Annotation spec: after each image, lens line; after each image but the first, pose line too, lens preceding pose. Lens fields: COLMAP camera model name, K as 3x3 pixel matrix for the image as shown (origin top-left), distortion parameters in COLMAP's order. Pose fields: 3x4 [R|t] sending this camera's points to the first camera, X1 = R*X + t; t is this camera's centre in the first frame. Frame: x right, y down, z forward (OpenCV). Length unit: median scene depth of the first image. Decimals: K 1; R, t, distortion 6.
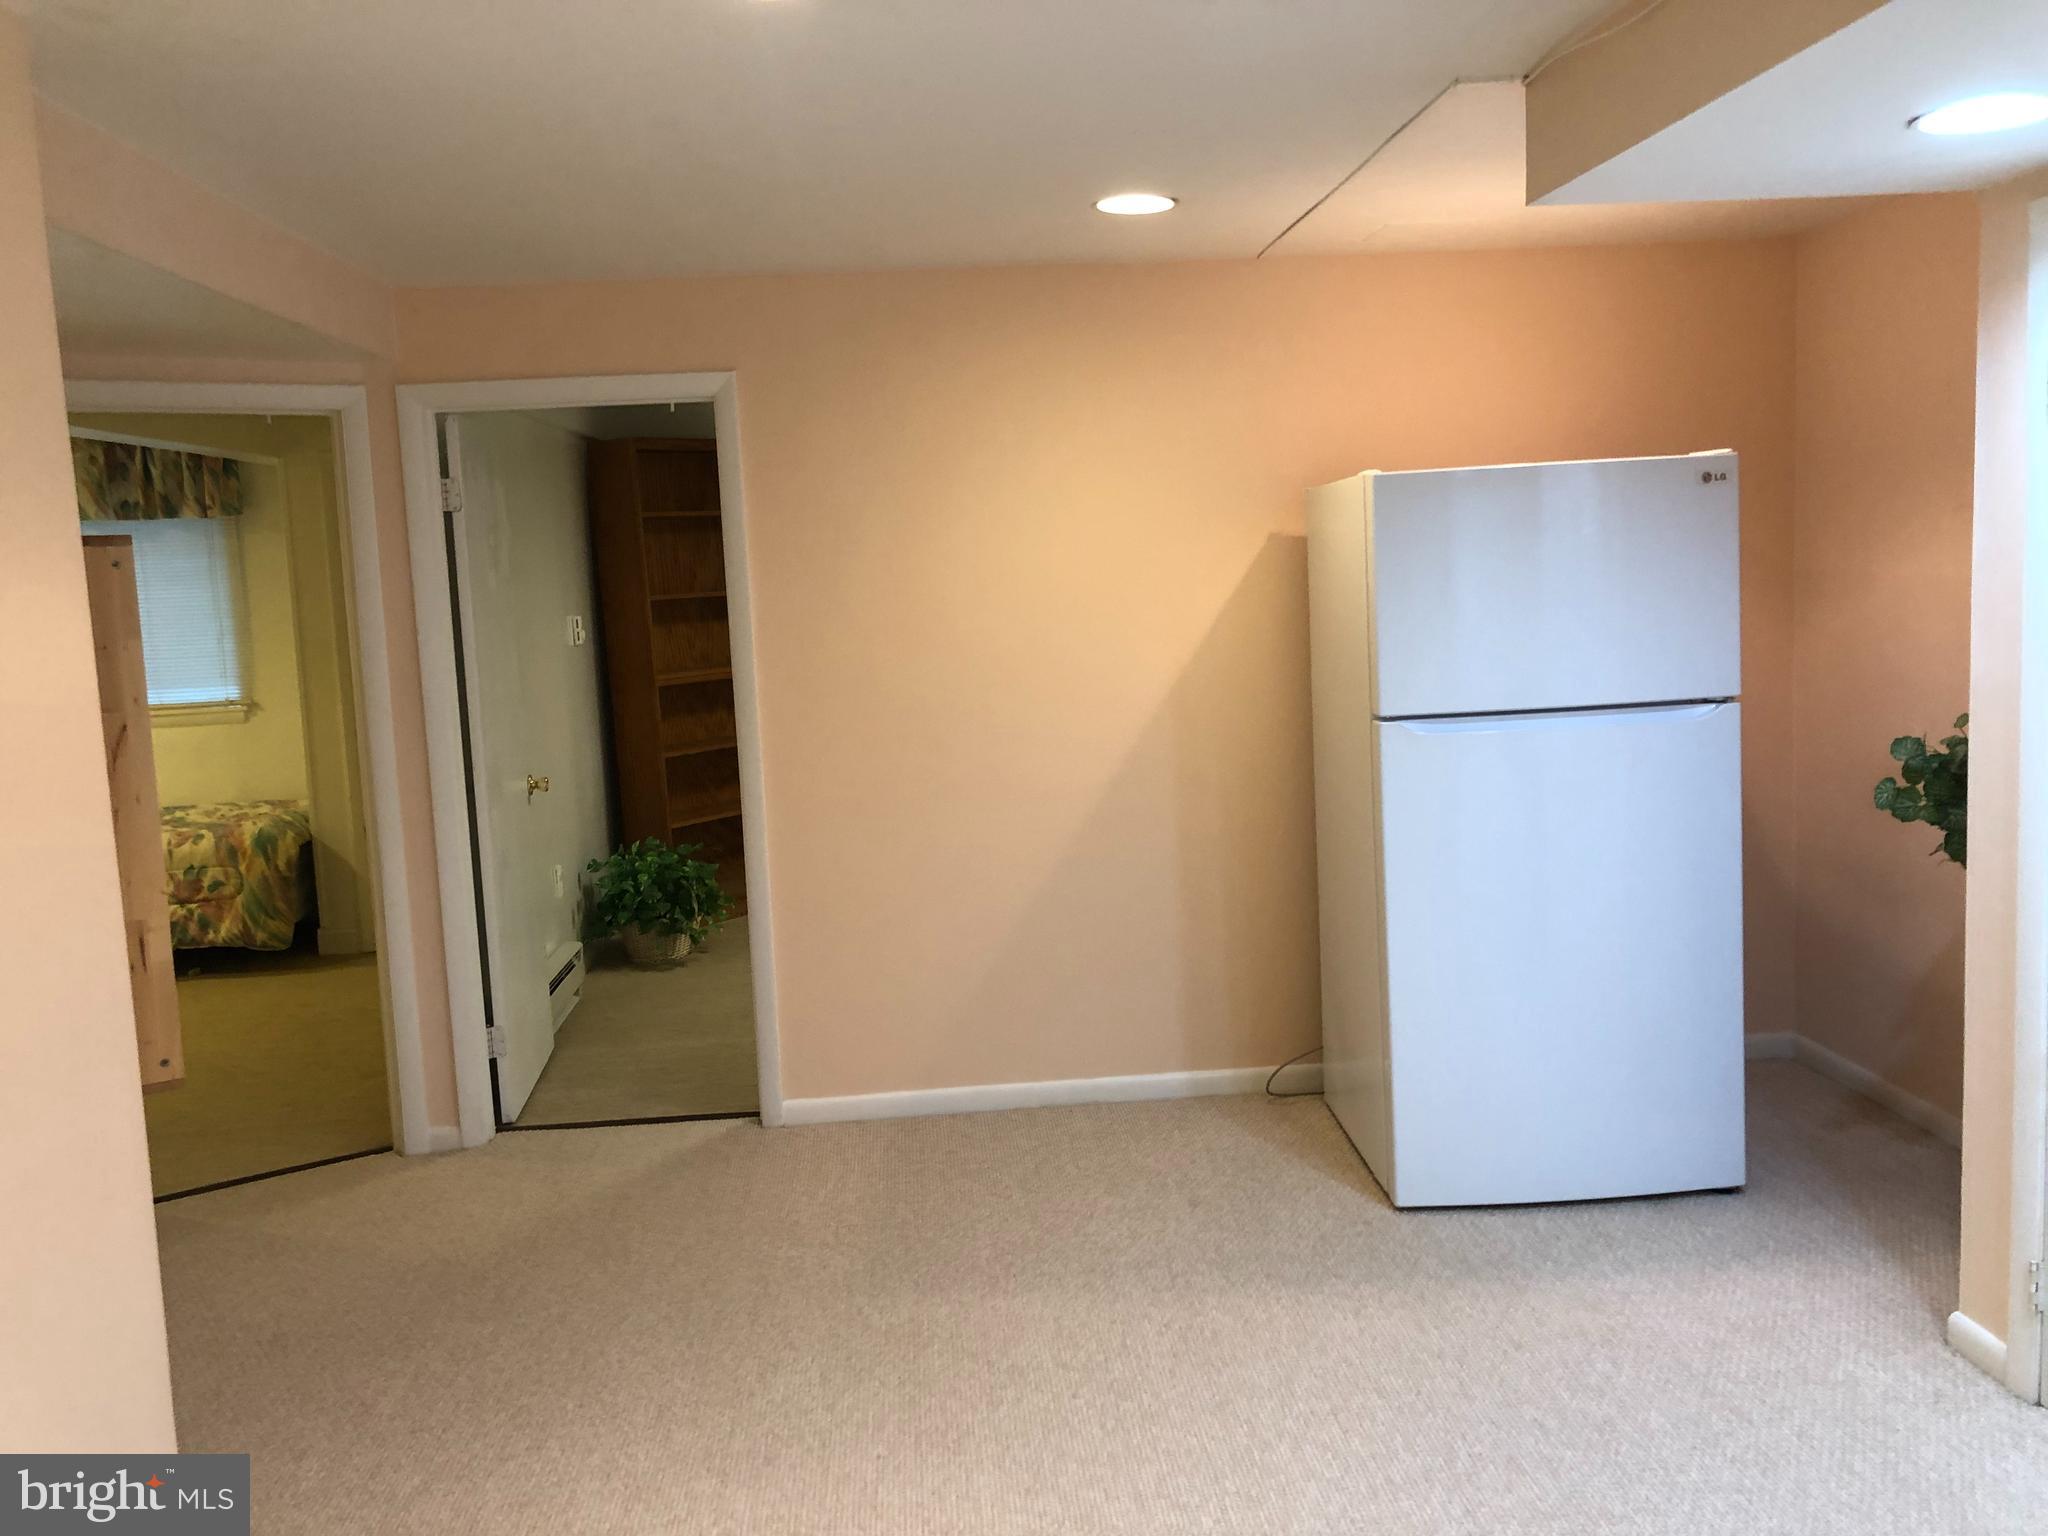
lens RADIAL K [[1679.4, 0, 1063.6], [0, 1679.4, 740.2], [0, 0, 1]] dist [-0.001548, -0.006491]
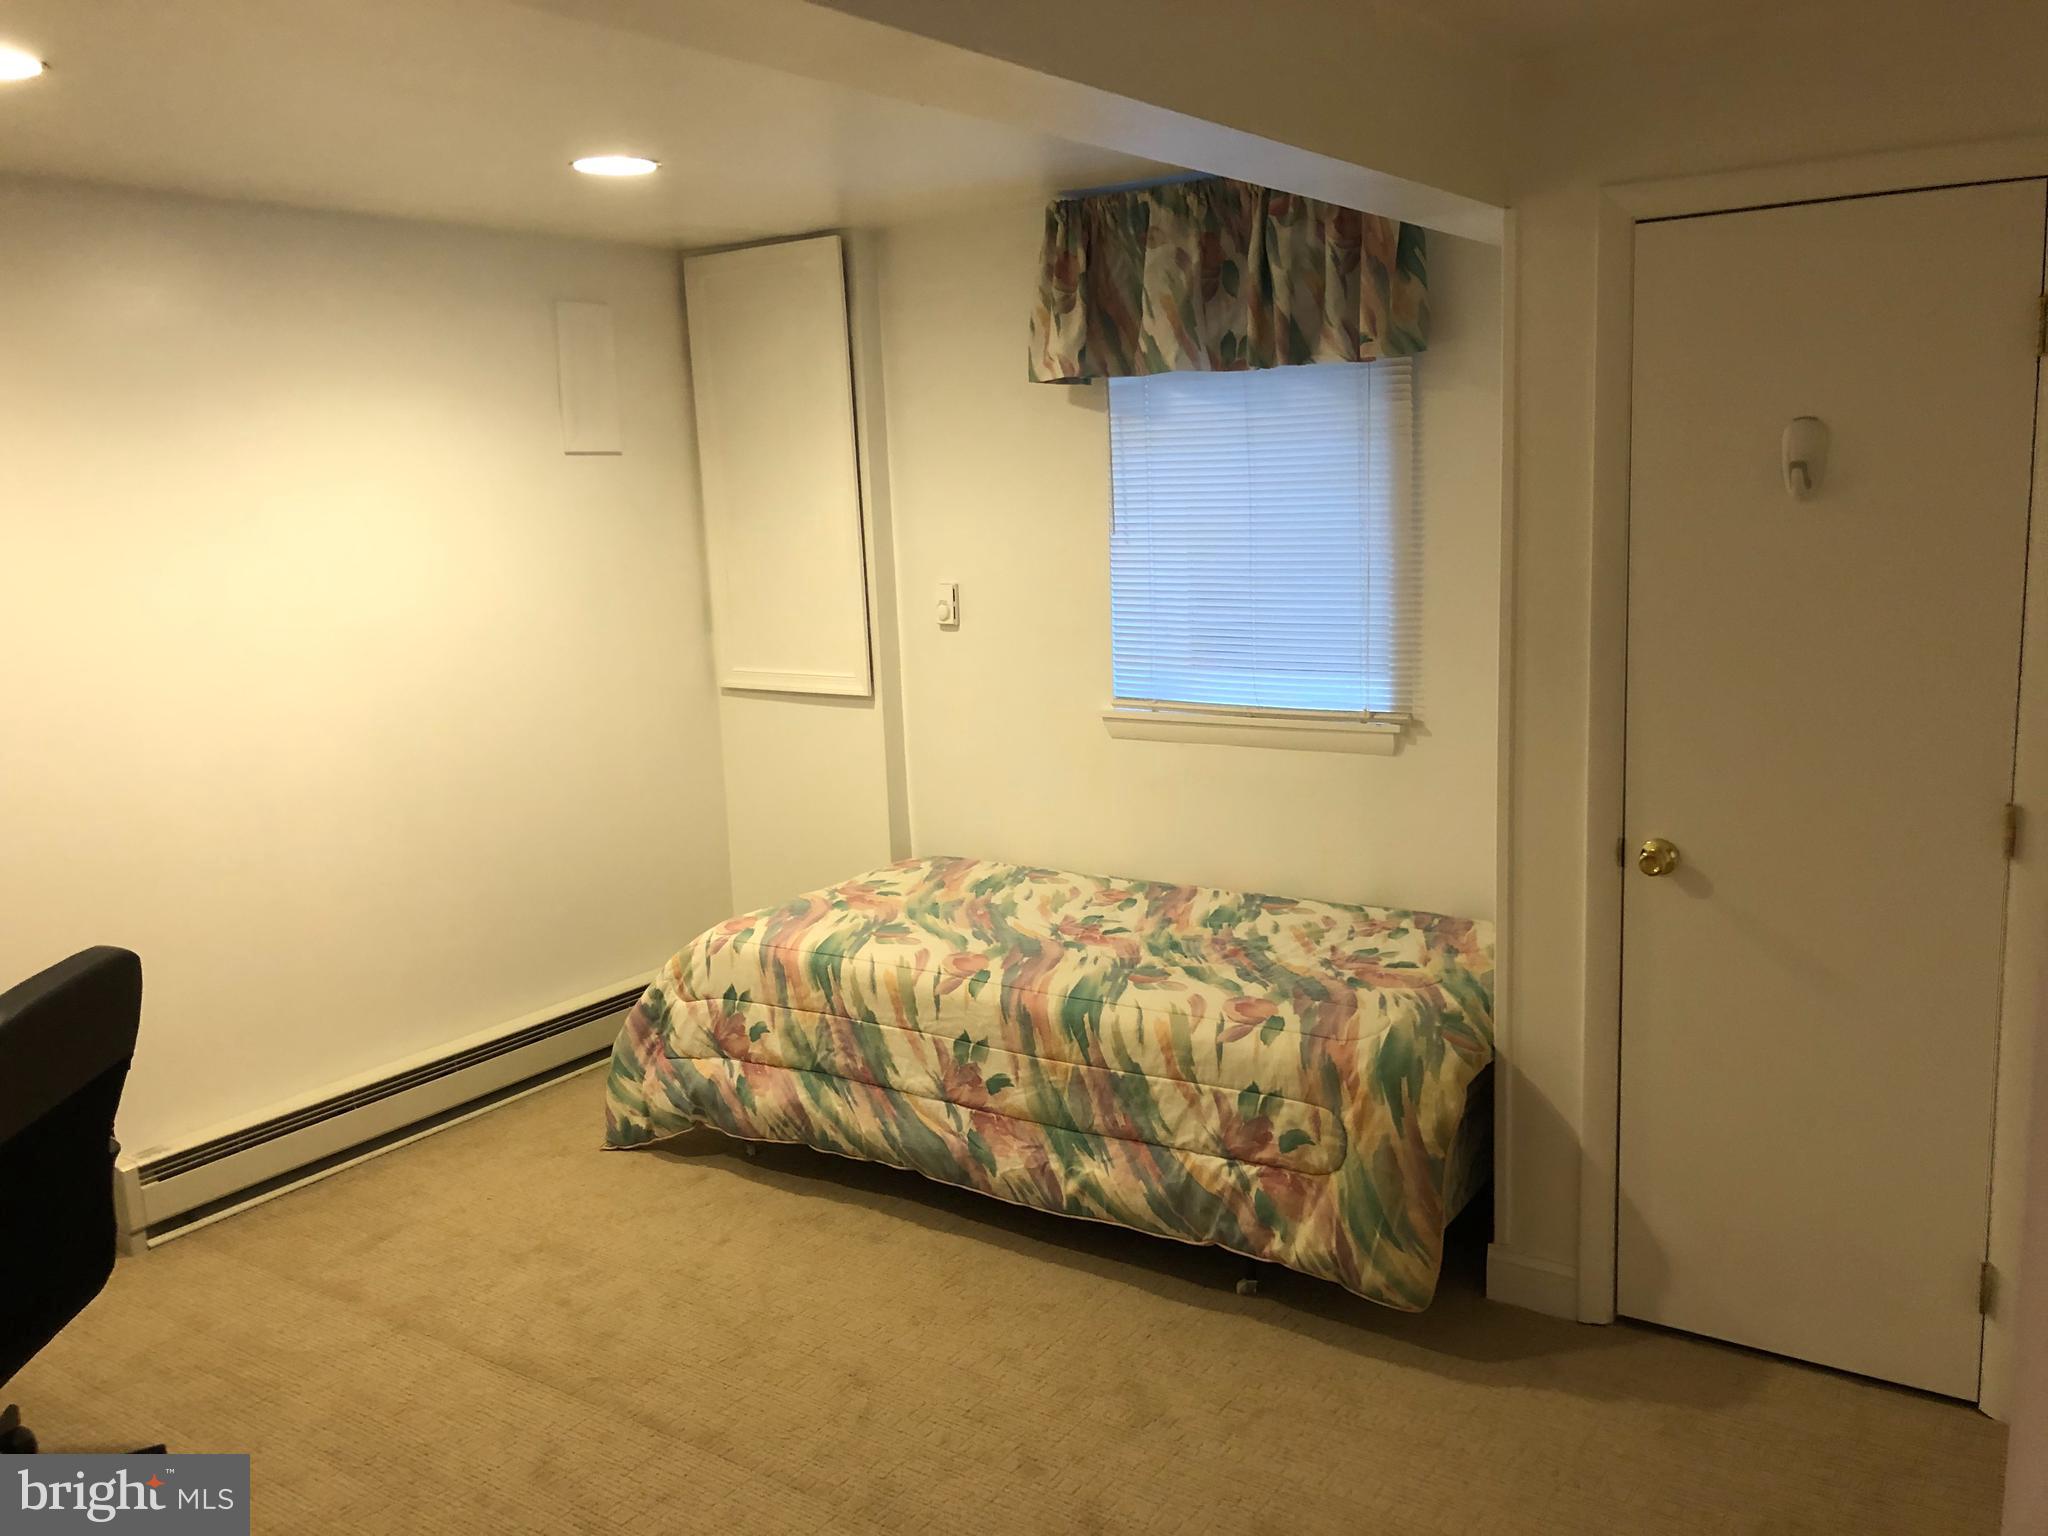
lens RADIAL K [[1699.9, 0, 1024.0], [0, 1699.9, 768.0], [0, 0, 1]] dist [0.058907, -0.001677]
pose [[0.767462, 0.118338, -0.630077, -0.270692], [-0.062441, 0.991941, 0.110245, -0.066493], [0.638046, -0.045267, 0.768667, 0.581745]]
